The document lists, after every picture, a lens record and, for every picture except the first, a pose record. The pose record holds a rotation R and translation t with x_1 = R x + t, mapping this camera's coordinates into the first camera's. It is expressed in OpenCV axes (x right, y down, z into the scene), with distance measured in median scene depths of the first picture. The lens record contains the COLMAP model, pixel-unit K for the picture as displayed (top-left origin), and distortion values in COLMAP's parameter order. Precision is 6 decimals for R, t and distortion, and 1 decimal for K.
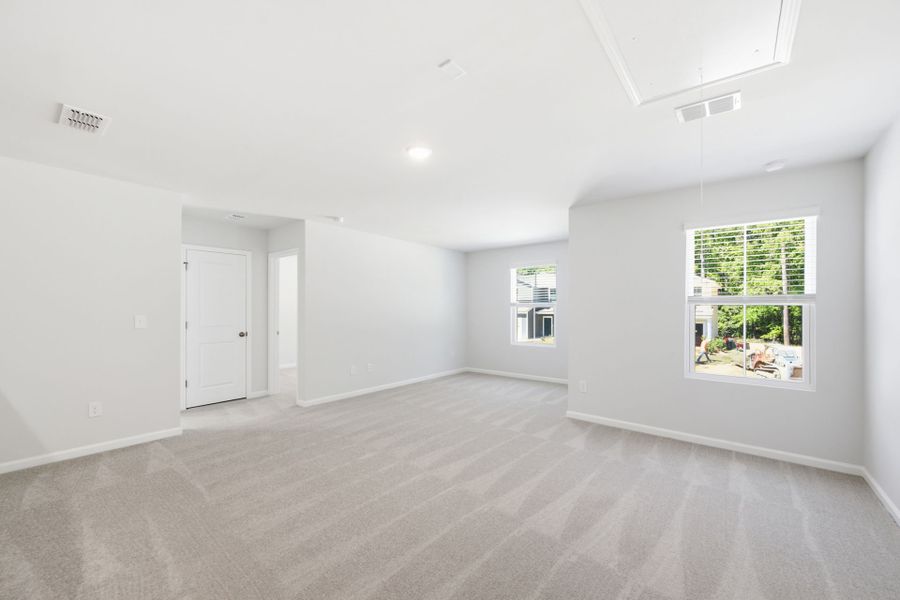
lens RADIAL K [[354.3, 0, 450.0], [0, 354.3, 305.9], [0, 0, 1]] dist [-0.001502, -0.000566]
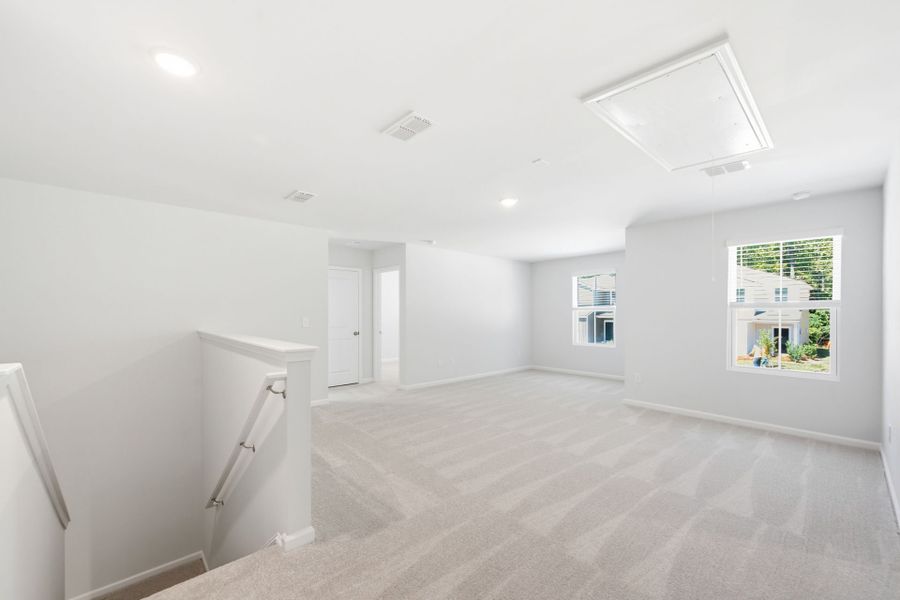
lens RADIAL K [[354.3, 0, 452.6], [0, 354.3, 312.7], [0, 0, 1]] dist [-0.001502, -0.000566]
pose [[0.989067, -0.002198, -0.147450, -0.056681], [0.003363, 0.999965, 0.007648, -0.003054], [0.147428, -0.008060, 0.989040, -0.239046]]
